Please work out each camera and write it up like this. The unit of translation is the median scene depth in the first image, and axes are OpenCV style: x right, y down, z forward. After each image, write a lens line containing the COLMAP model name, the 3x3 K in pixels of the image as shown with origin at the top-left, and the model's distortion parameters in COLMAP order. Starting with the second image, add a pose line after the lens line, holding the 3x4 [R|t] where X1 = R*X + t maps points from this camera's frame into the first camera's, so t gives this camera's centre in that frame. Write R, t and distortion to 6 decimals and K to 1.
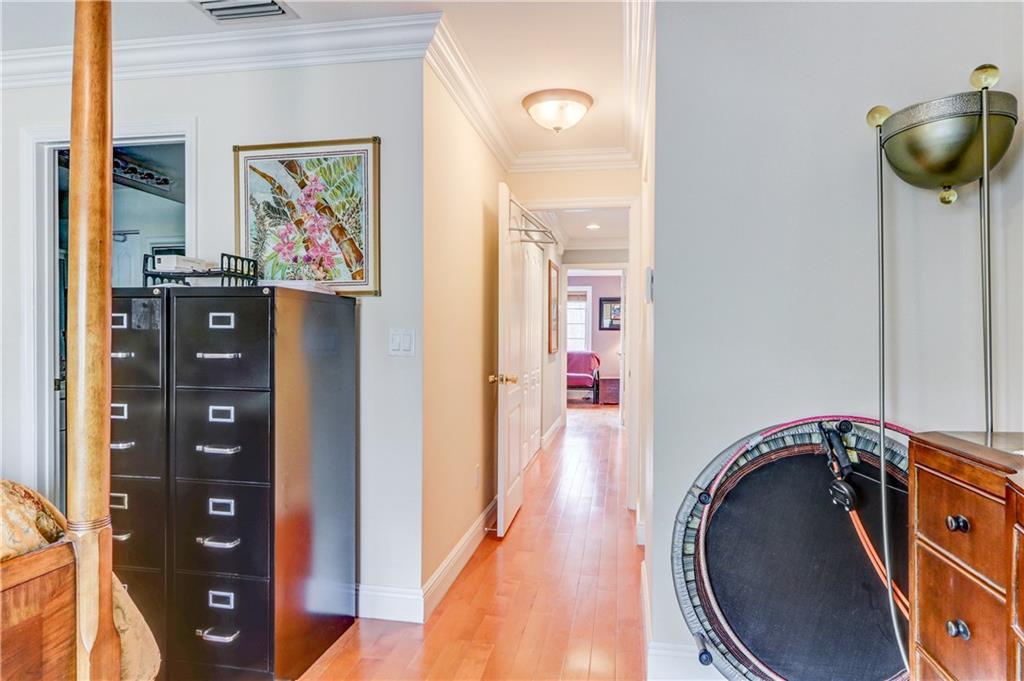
lens RADIAL K [[598.3, 0, 516.8], [0, 598.3, 343.3], [0, 0, 1]] dist [-0.001987, 0.001907]
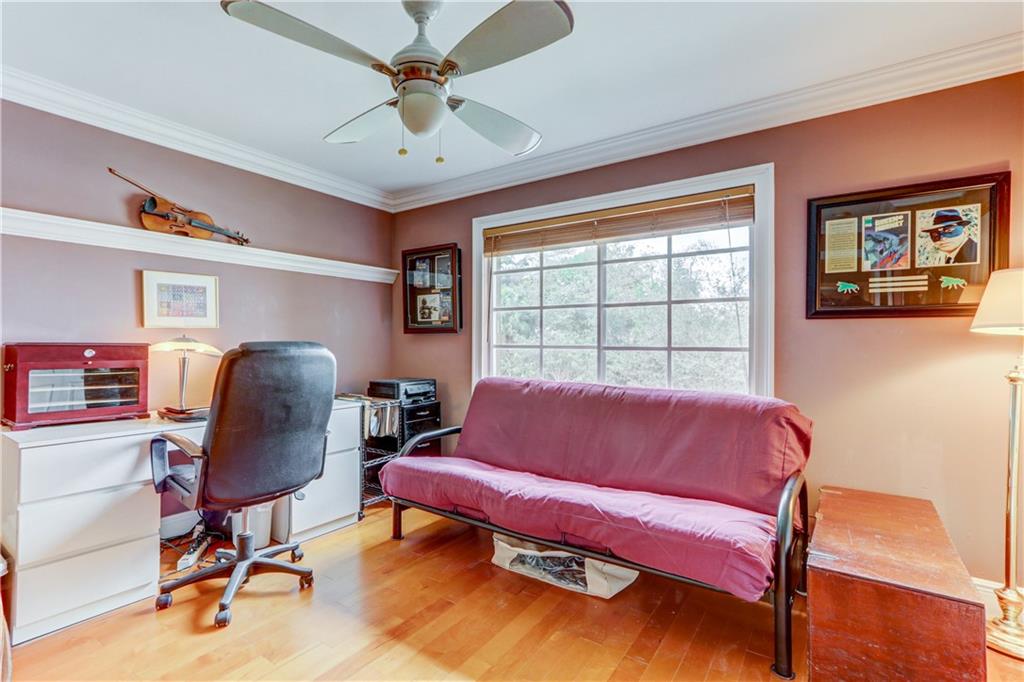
lens RADIAL K [[476.5, 0, 509.5], [0, 476.5, 341.9], [0, 0, 1]] dist [-0.001693, 0.002263]
pose [[0.911747, -0.004088, -0.410731, 0.104359], [-0.000003, 0.999950, -0.009960, -0.010453], [0.410752, 0.009082, 0.911702, 0.752579]]
